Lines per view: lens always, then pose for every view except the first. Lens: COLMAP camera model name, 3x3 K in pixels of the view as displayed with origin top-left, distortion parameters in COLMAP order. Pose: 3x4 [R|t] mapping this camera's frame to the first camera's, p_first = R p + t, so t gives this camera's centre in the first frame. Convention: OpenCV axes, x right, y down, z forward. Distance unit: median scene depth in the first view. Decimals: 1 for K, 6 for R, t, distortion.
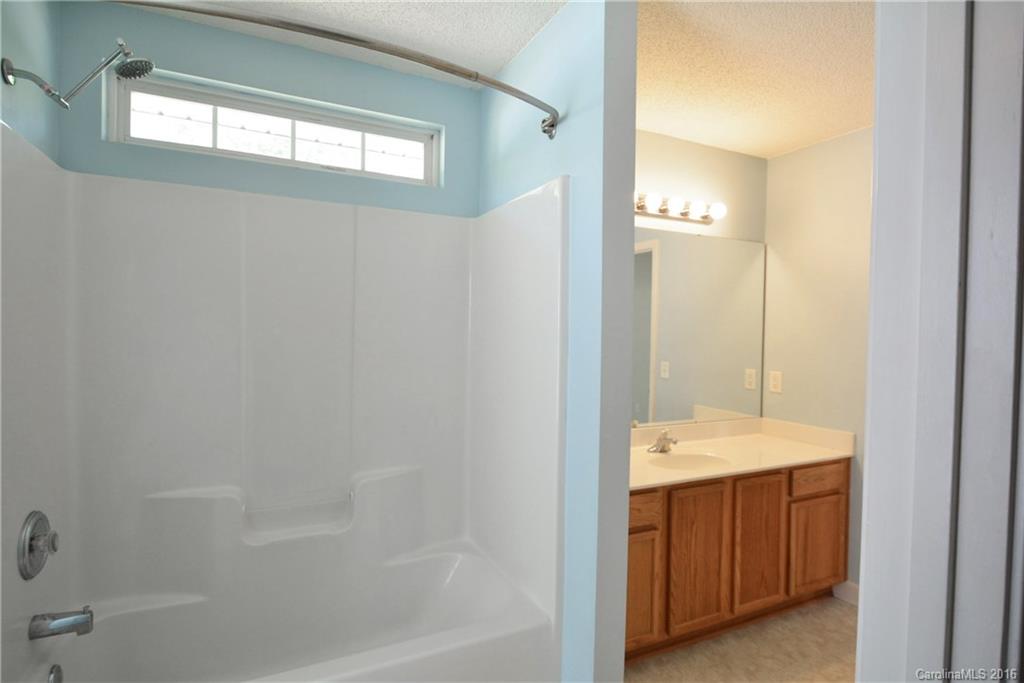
lens RADIAL K [[520.2, 0, 512.0], [0, 520.2, 341.5], [0, 0, 1]] dist [-0.002458, -0.000485]
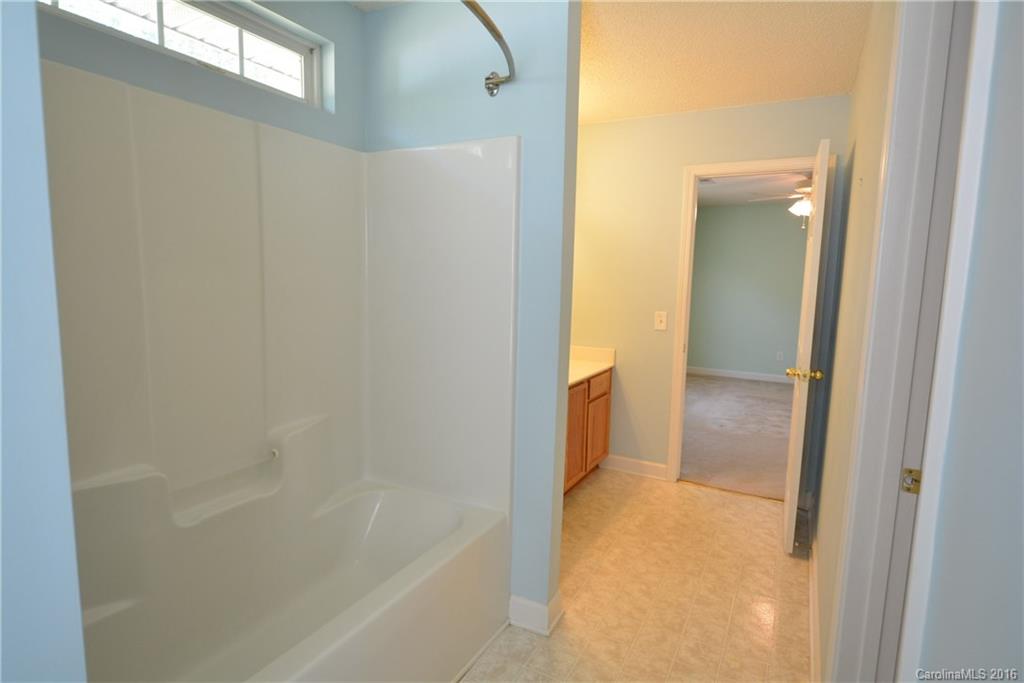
lens RADIAL K [[550.9, 0, 512.0], [0, 550.9, 341.5], [0, 0, 1]] dist [-0.002014, -0.000362]
pose [[0.805516, -0.064683, 0.589033, -0.497425], [-0.000877, 0.993893, 0.110341, -0.004001], [-0.592573, -0.089398, 0.800540, 0.000825]]
